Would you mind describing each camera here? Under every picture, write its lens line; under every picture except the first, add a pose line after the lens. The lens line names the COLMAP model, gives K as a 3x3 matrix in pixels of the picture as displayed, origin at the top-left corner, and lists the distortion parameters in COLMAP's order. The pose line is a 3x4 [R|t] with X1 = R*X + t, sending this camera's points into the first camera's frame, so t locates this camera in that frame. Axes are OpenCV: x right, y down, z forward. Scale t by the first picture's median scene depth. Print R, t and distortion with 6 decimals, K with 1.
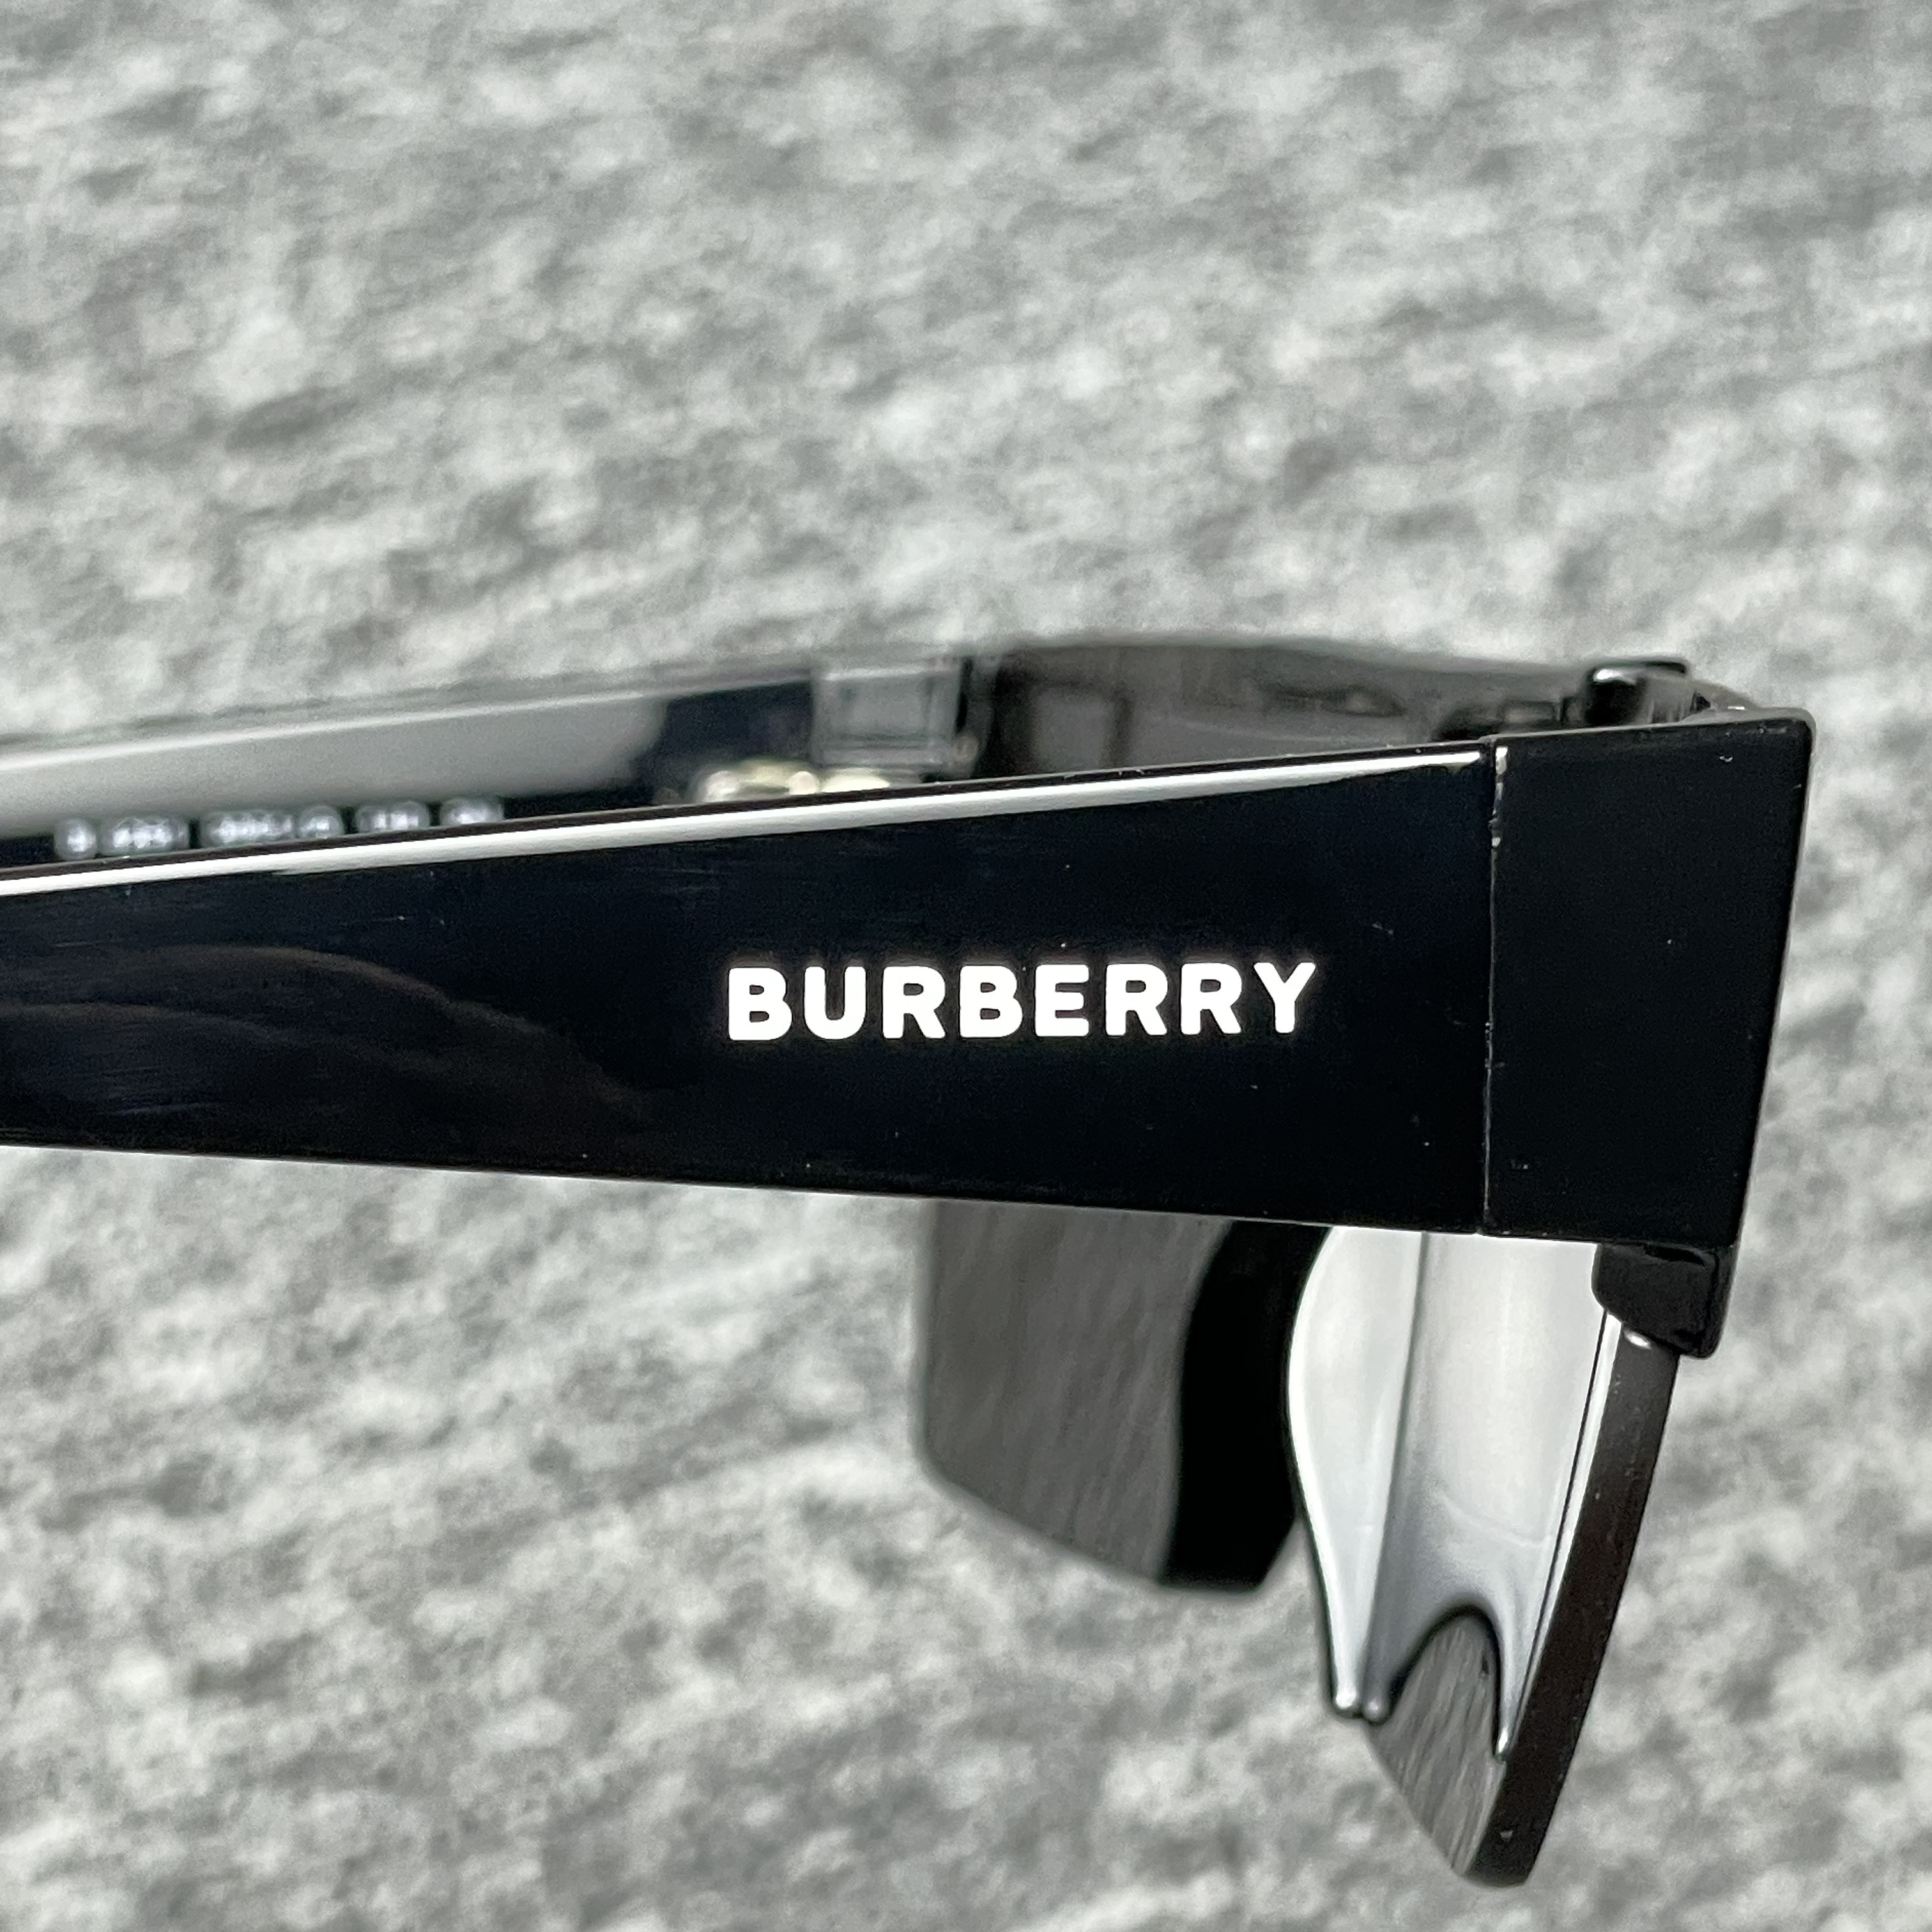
lens RADIAL K [[6557.0, 0, 963.9], [0, 6557.0, 967.0], [0, 0, 1]] dist [-0.093291, 0.000000]
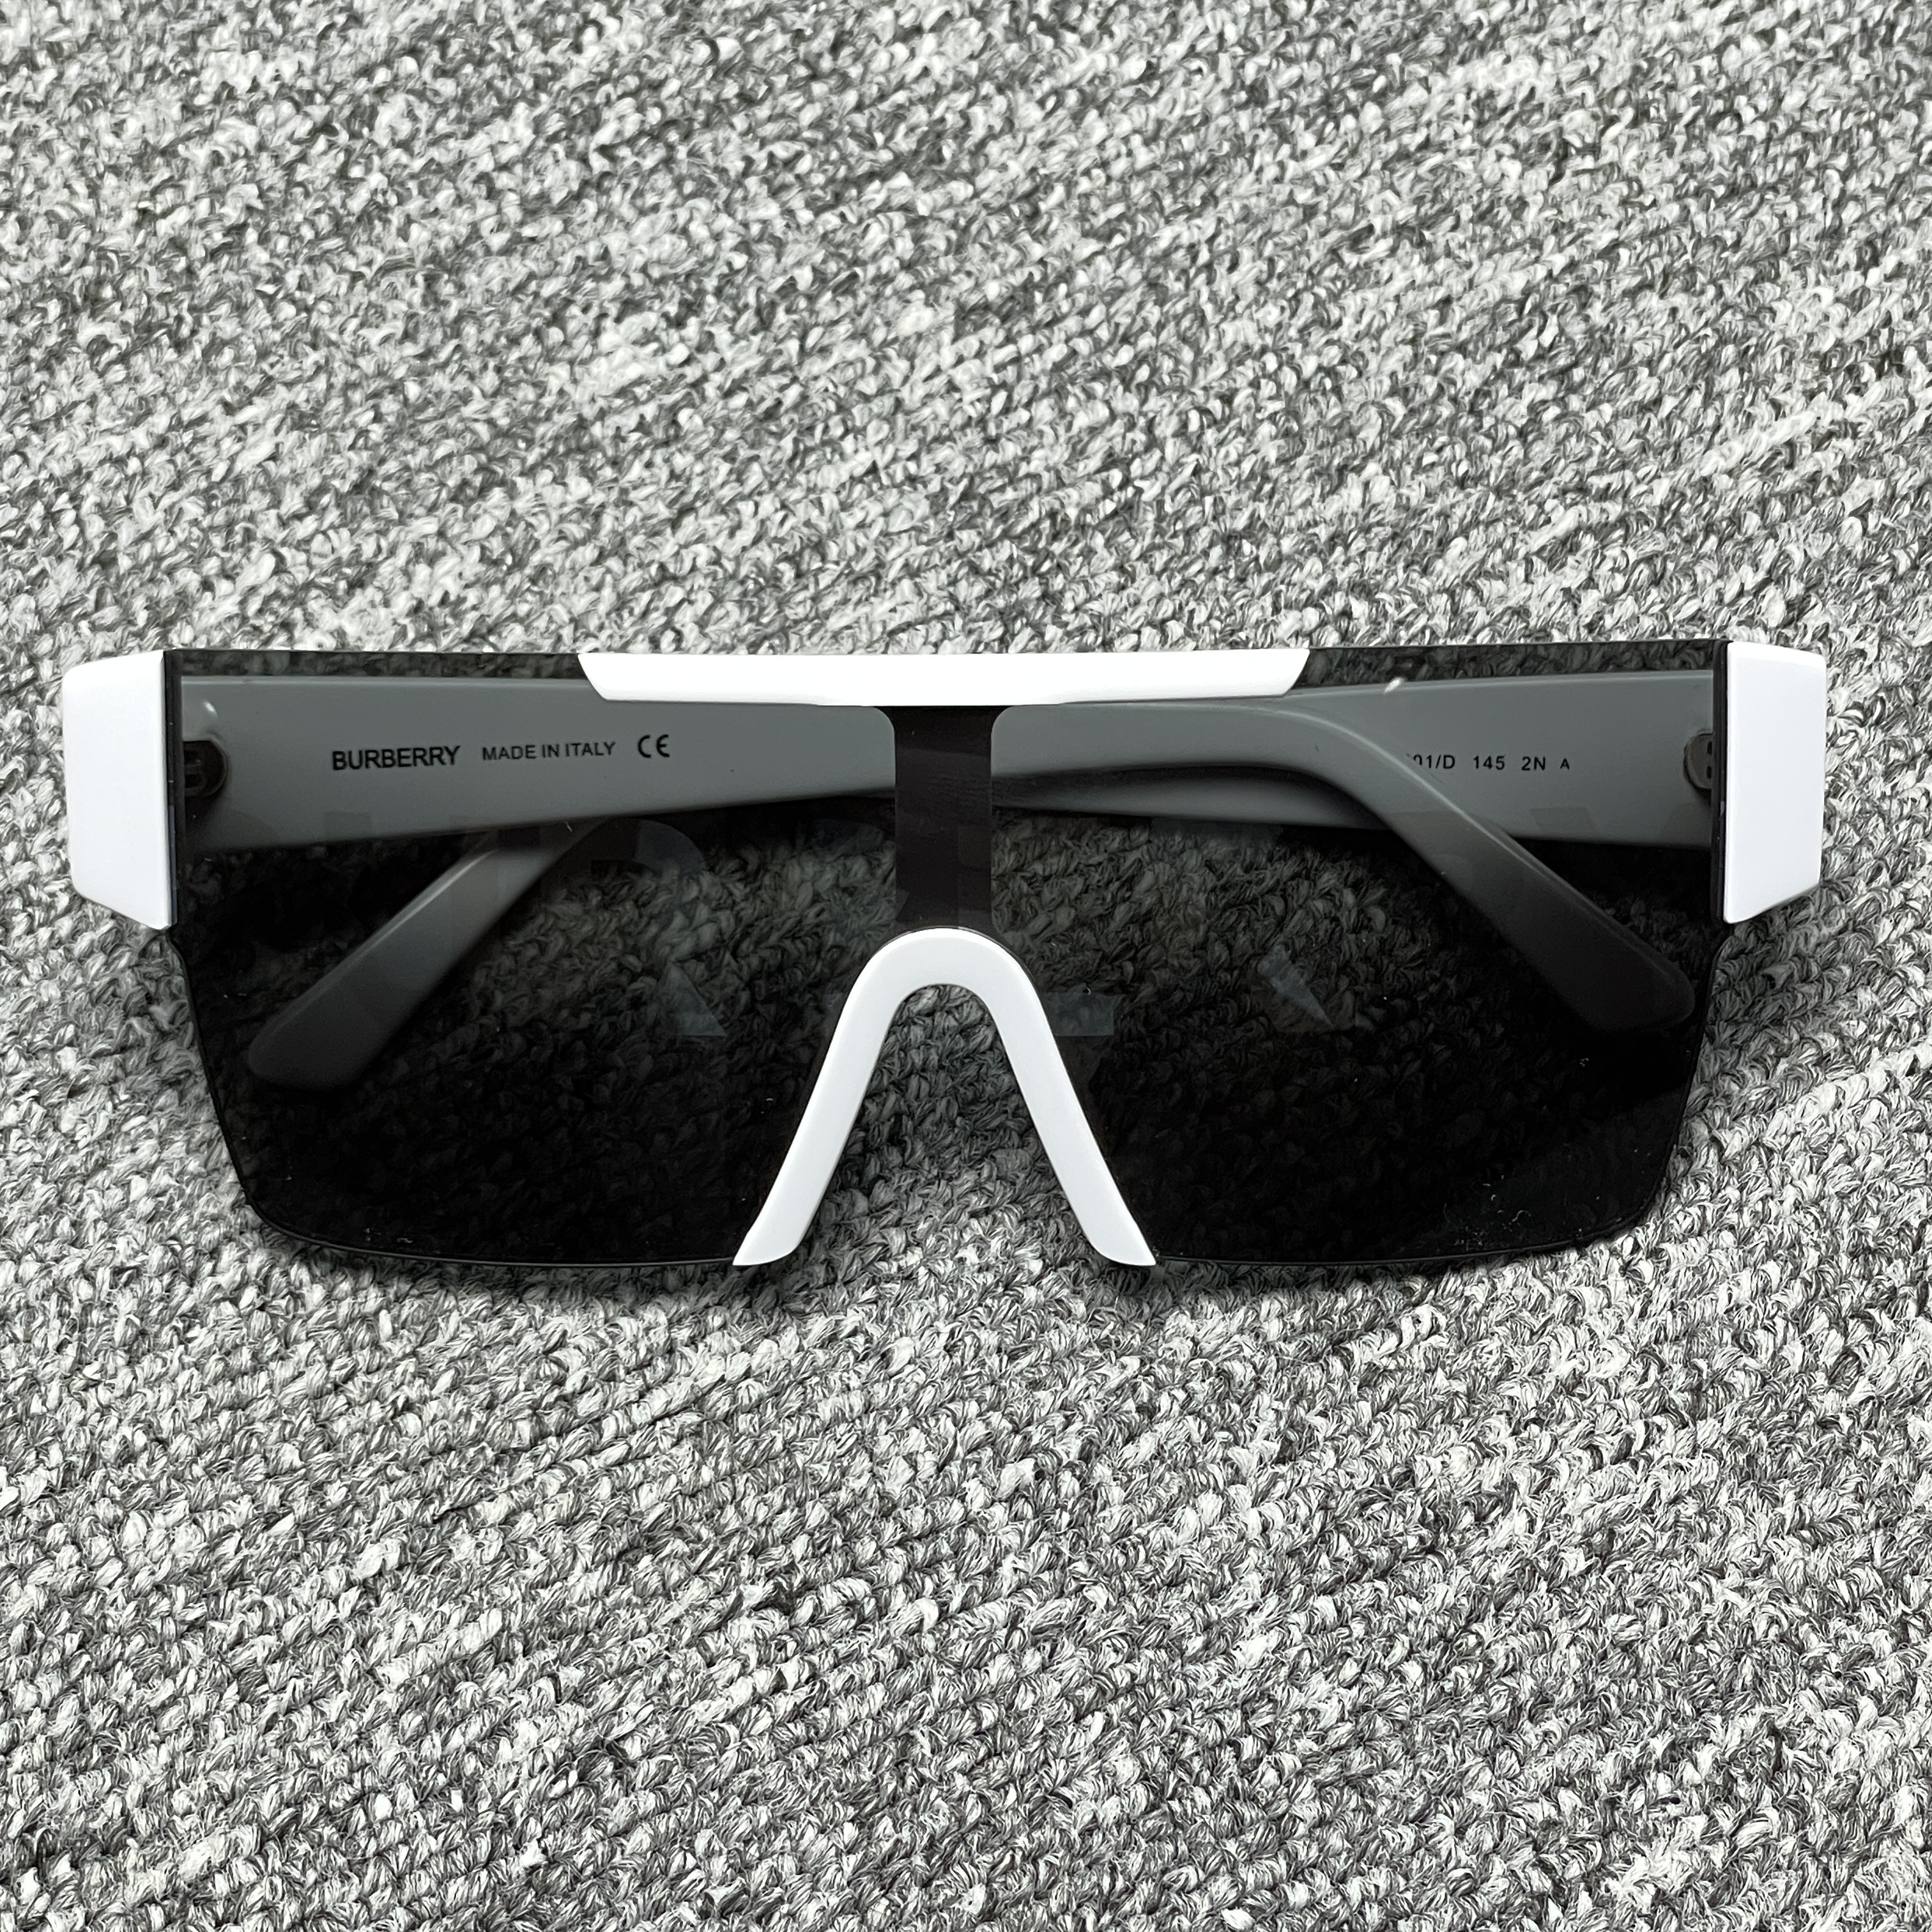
lens RADIAL K [[4800.5, 0, 922.3], [0, 4800.5, 990.1], [0, 0, 1]] dist [0.053264, 0.000000]
pose [[0.986227, -0.095065, -0.135350, -0.018430], [0.121674, 0.971303, 0.204367, 0.042982], [0.112038, -0.218021, 0.969492, 0.129369]]
